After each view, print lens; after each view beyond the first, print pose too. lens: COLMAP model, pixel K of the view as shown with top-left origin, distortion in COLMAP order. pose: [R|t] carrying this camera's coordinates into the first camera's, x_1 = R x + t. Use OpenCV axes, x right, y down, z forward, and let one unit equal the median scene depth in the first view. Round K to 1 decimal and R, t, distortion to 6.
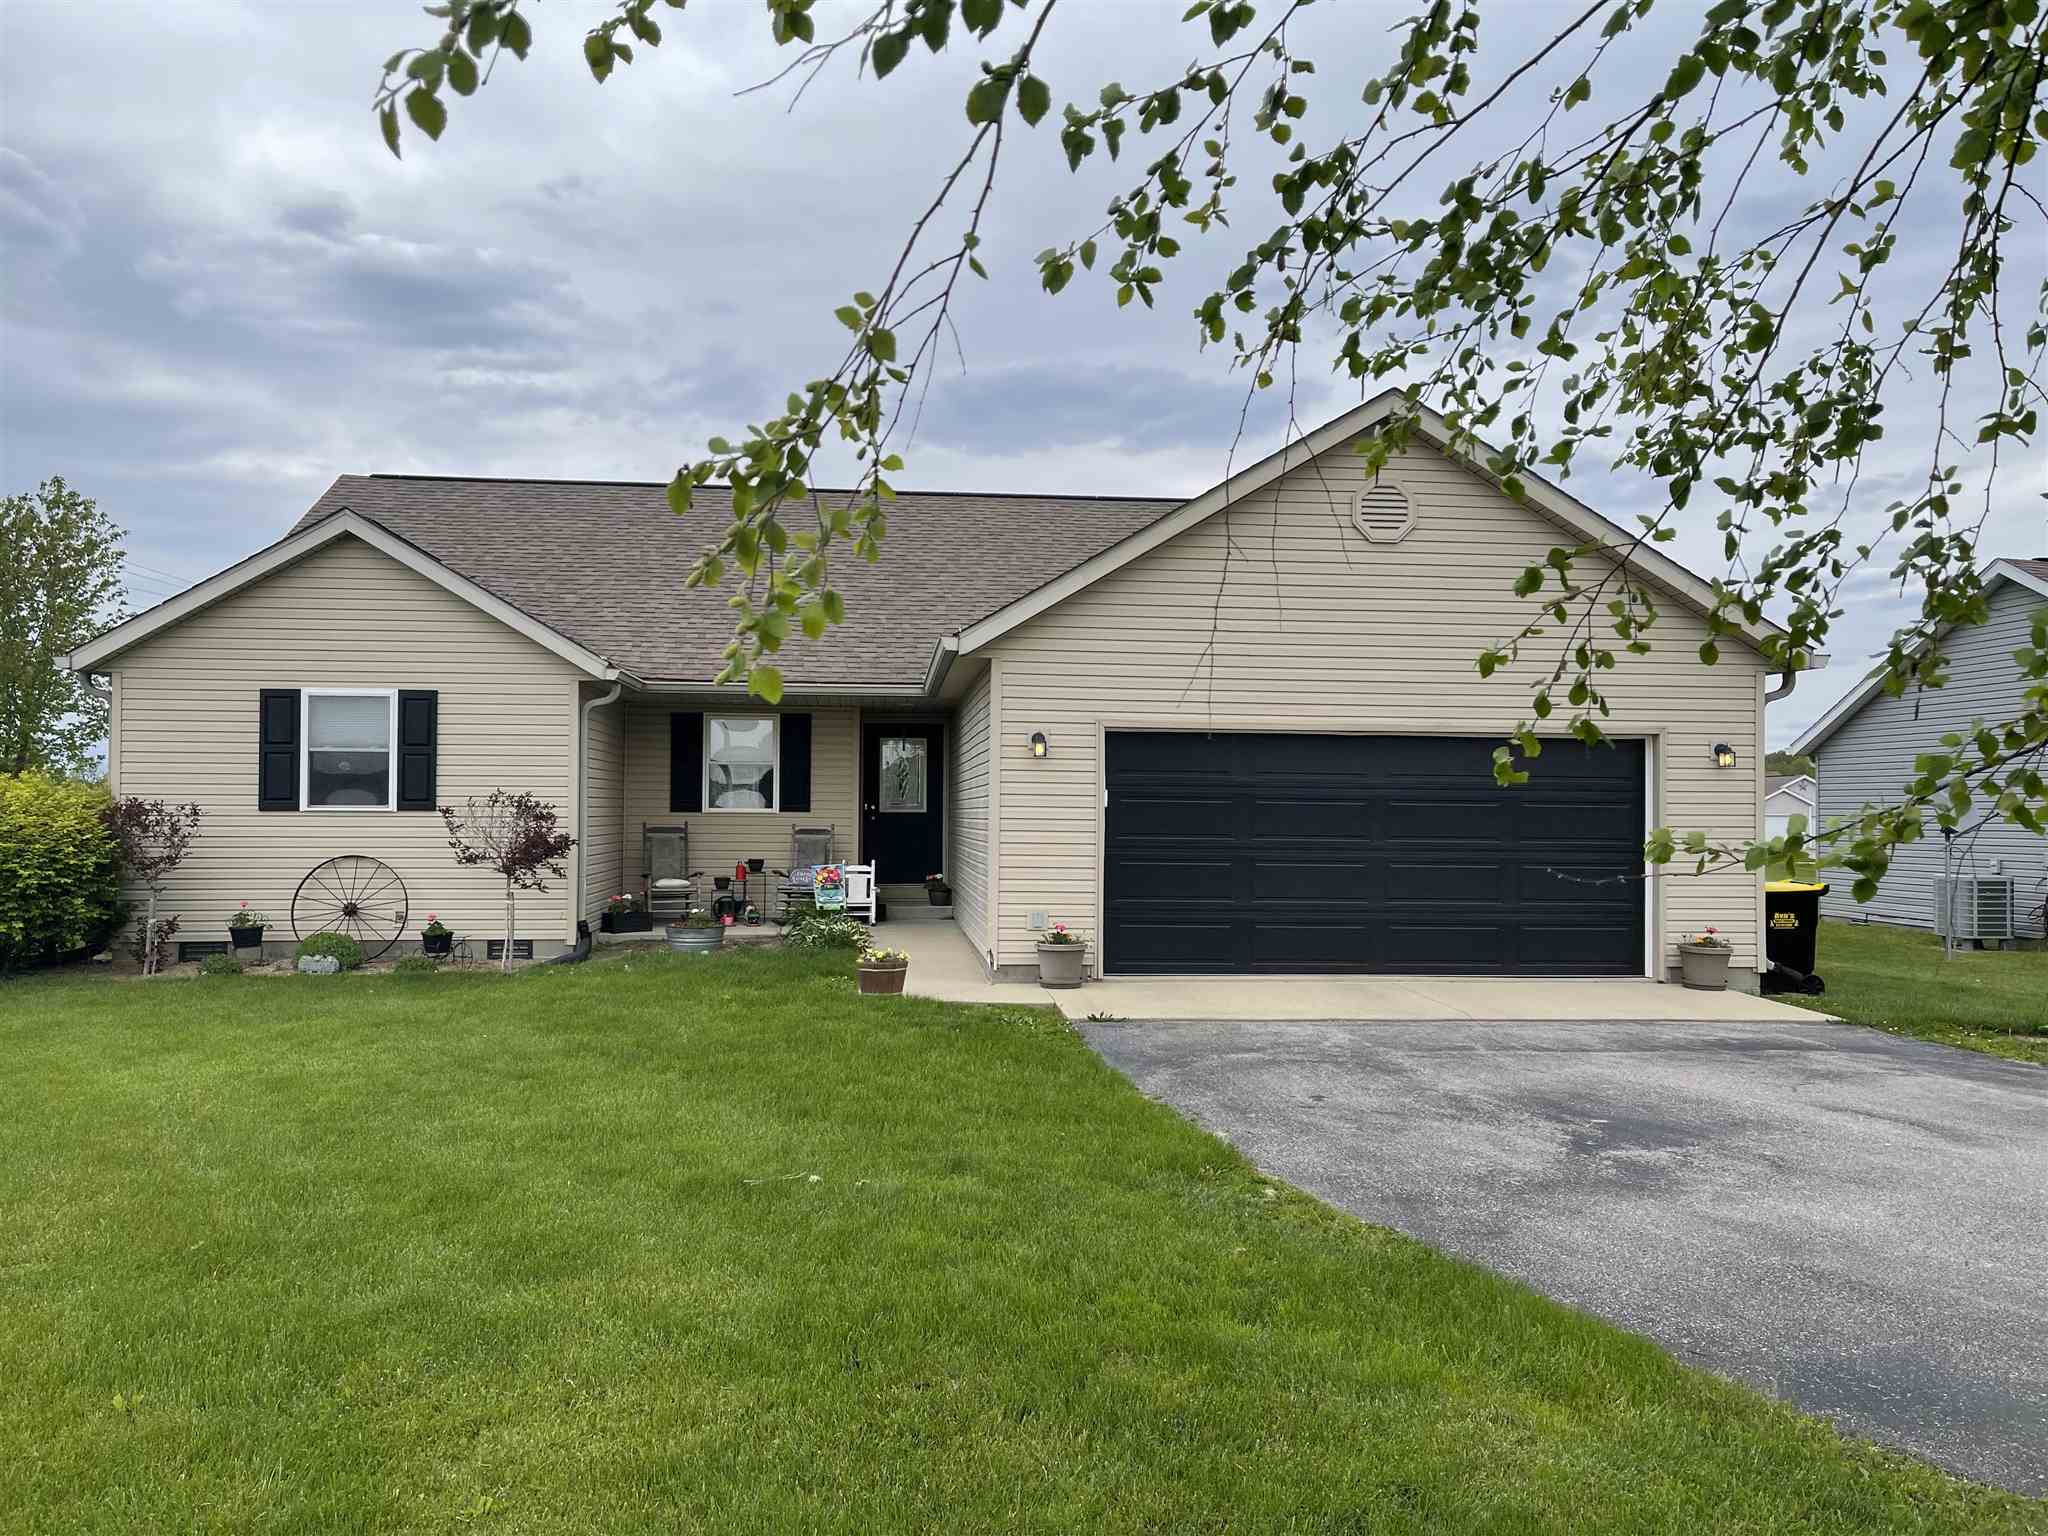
lens RADIAL K [[1544.8, 0, 1022.9], [0, 1544.8, 774.7], [0, 0, 1]] dist [0.039868, -0.041726]
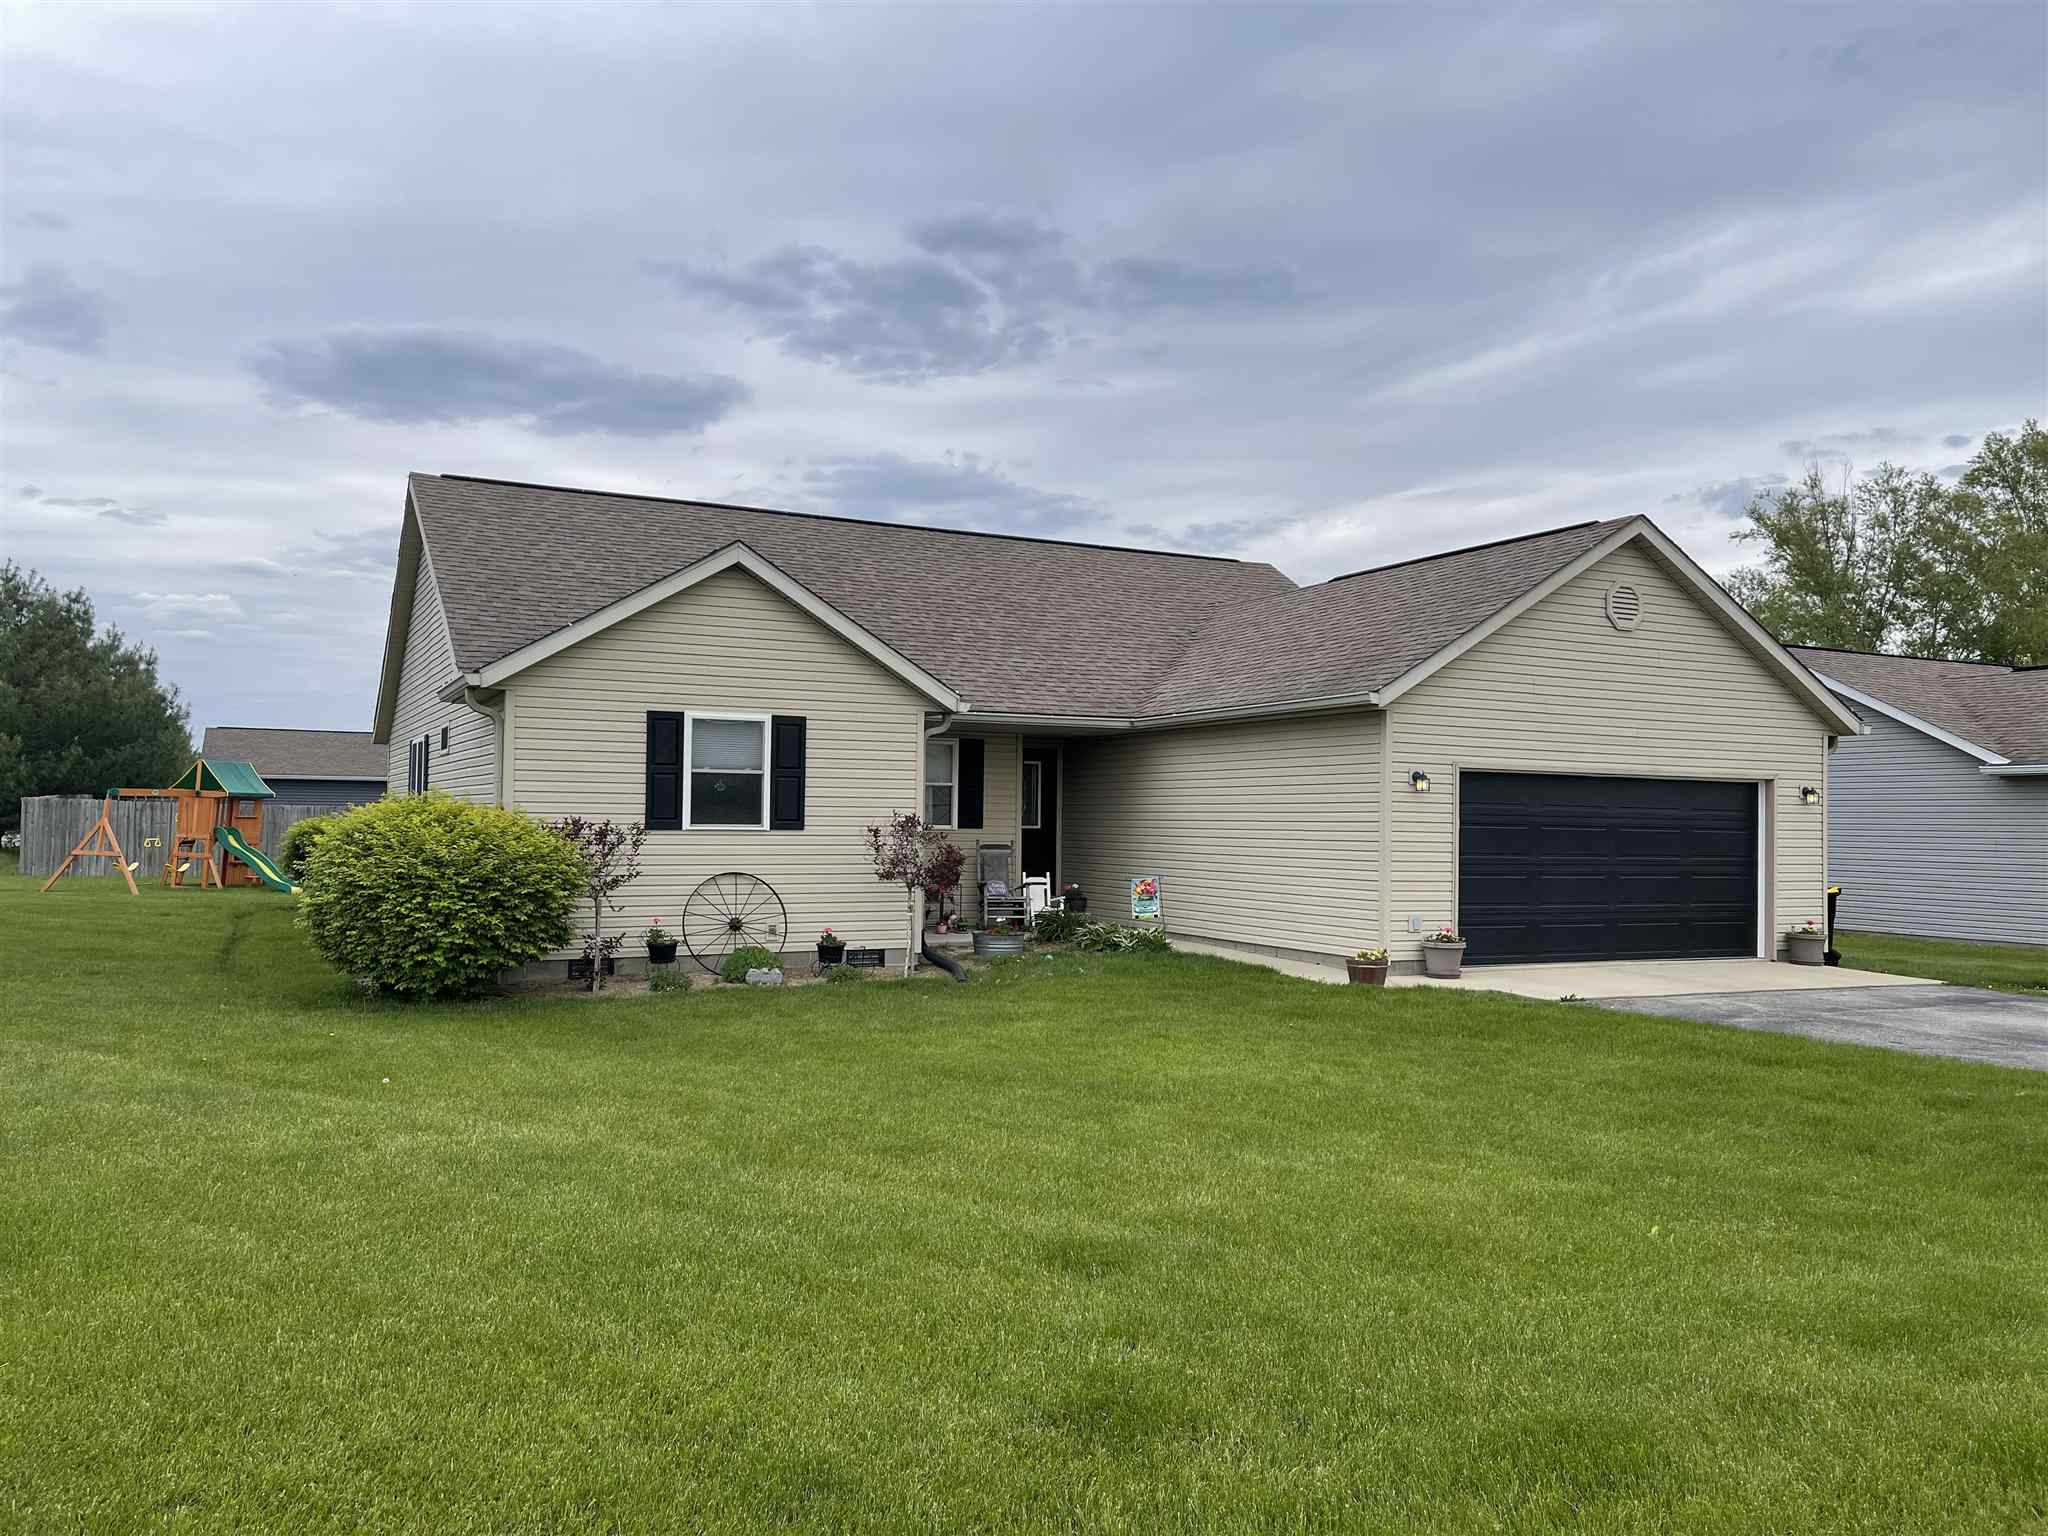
lens RADIAL K [[1544.8, 0, 1020.5], [0, 1544.8, 766.2], [0, 0, 1]] dist [0.039868, -0.041726]
pose [[0.935158, 0.018735, 0.353735, -0.619957], [-0.015059, 0.999800, -0.013141, -0.008608], [-0.353911, 0.006962, 0.935253, -0.041041]]
